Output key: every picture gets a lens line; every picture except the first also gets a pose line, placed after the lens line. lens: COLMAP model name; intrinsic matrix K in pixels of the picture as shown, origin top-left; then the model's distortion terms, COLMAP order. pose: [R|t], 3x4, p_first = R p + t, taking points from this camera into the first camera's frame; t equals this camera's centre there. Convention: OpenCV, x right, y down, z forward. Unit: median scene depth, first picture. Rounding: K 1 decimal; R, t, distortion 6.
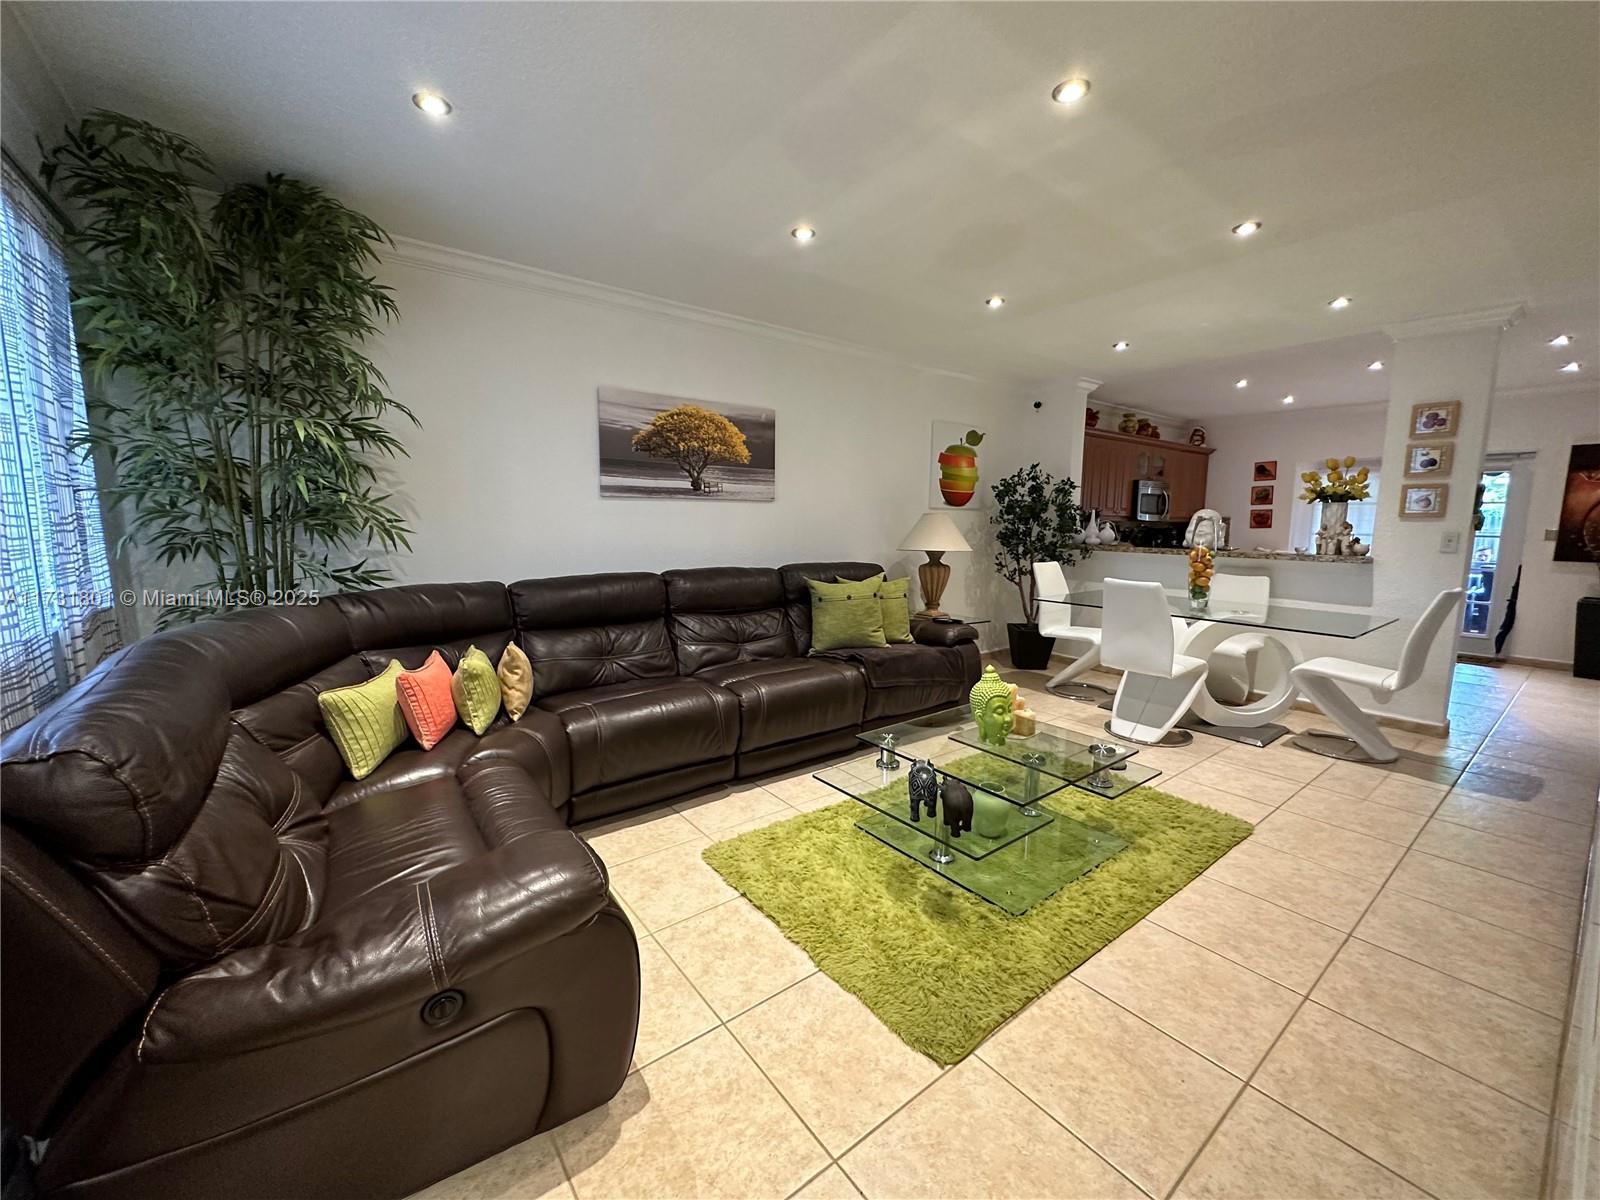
lens RADIAL K [[640.6, 0, 802.8], [0, 640.6, 598.8], [0, 0, 1]] dist [-0.003100, 0.000571]
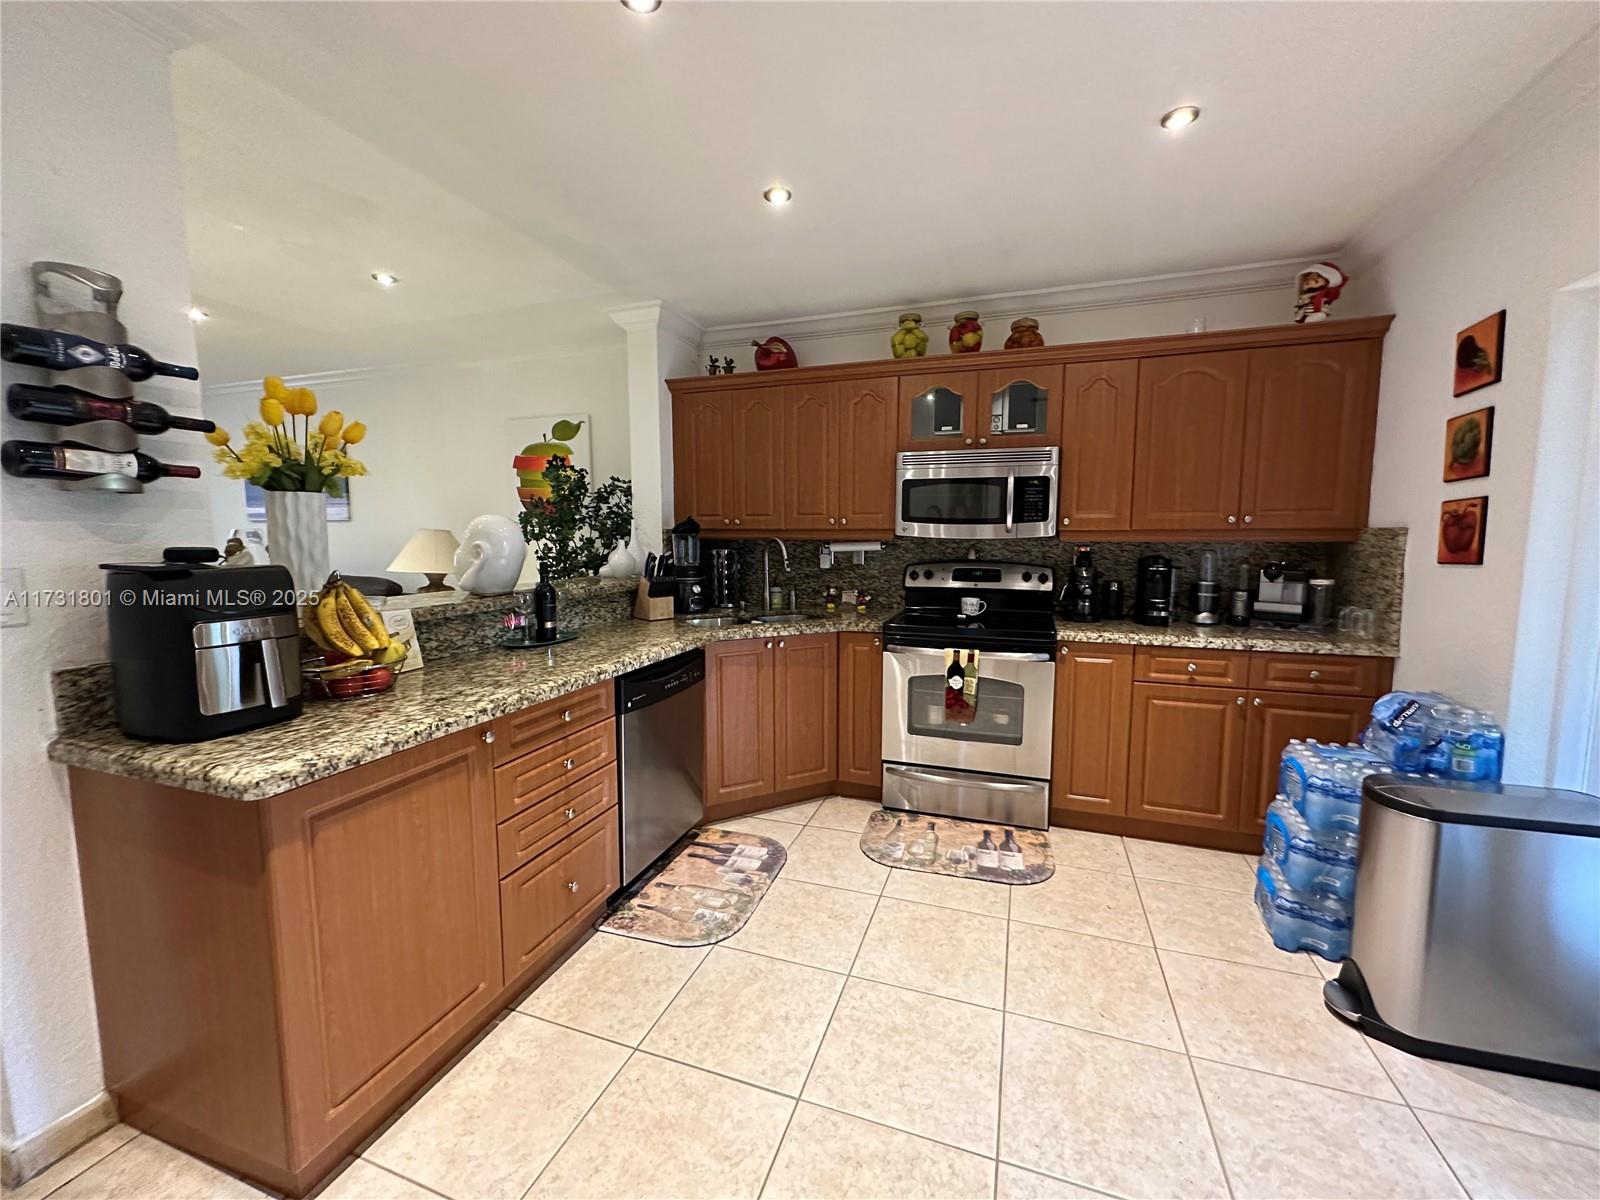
lens RADIAL K [[640.6, 0, 802.8], [0, 640.6, 598.8], [0, 0, 1]] dist [-0.003100, 0.000571]
pose [[0.548104, 0.079434, -0.832630, 1.016025], [-0.100499, 0.994522, 0.028721, -0.096515], [0.830350, 0.067937, 0.553085, 0.783823]]
